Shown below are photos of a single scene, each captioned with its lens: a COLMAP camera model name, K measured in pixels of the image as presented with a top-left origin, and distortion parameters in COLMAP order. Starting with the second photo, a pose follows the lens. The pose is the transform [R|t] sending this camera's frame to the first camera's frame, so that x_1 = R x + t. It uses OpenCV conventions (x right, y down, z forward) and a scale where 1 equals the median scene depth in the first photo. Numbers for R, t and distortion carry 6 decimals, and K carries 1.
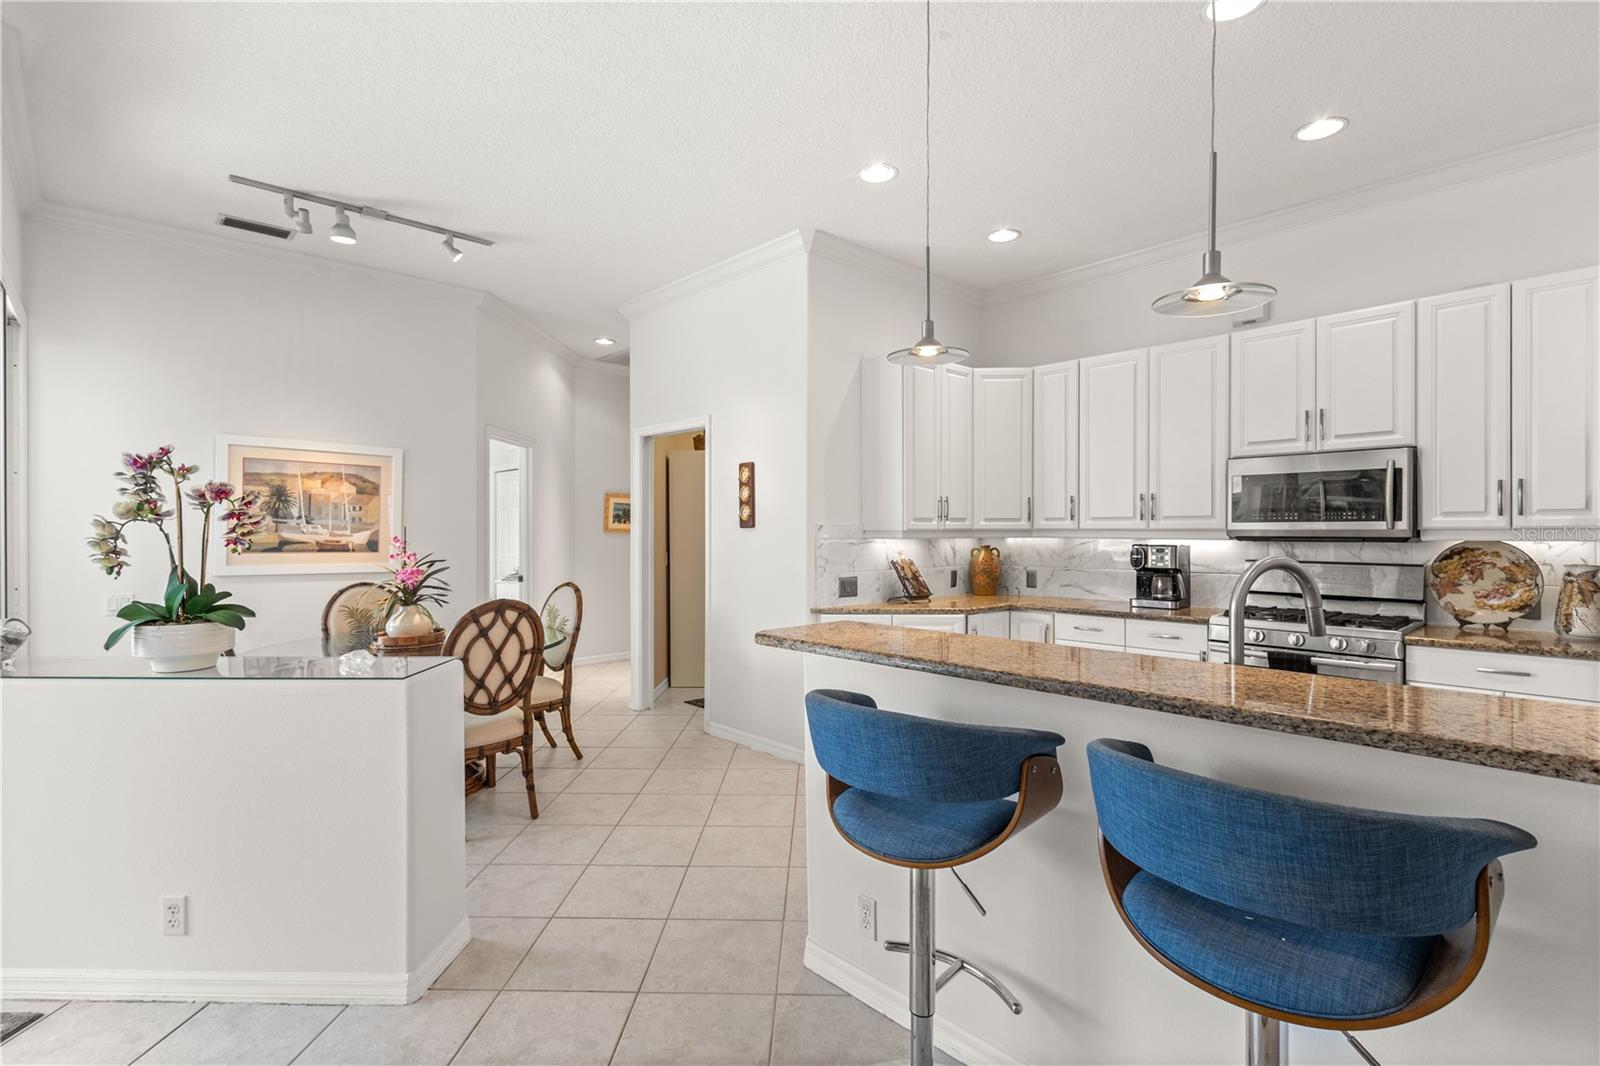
lens RADIAL K [[740.5, 0, 802.9], [0, 740.5, 529.2], [0, 0, 1]] dist [-0.002356, -0.000222]
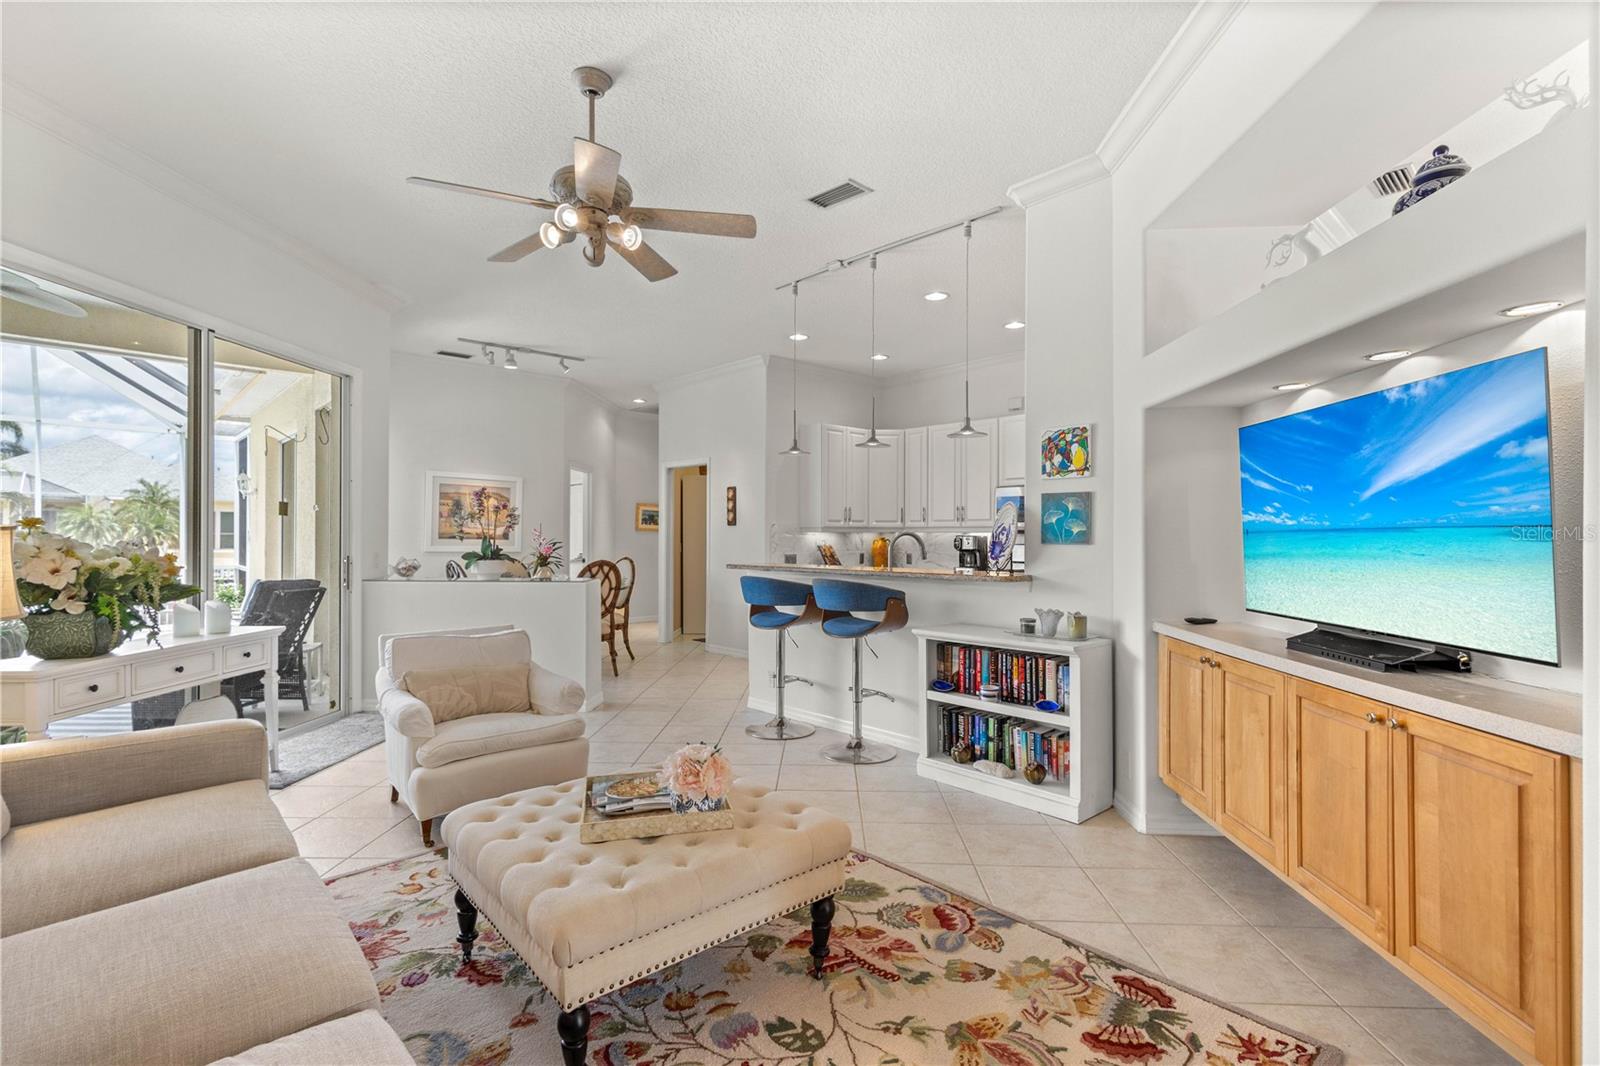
lens RADIAL K [[740.5, 0, 797.0], [0, 740.5, 534.1], [0, 0, 1]] dist [-0.002356, -0.000222]
pose [[0.999934, 0.003686, -0.010908, 0.095707], [-0.003714, 0.999990, -0.002534, 0.022110], [0.010898, 0.002575, 0.999937, -0.709016]]
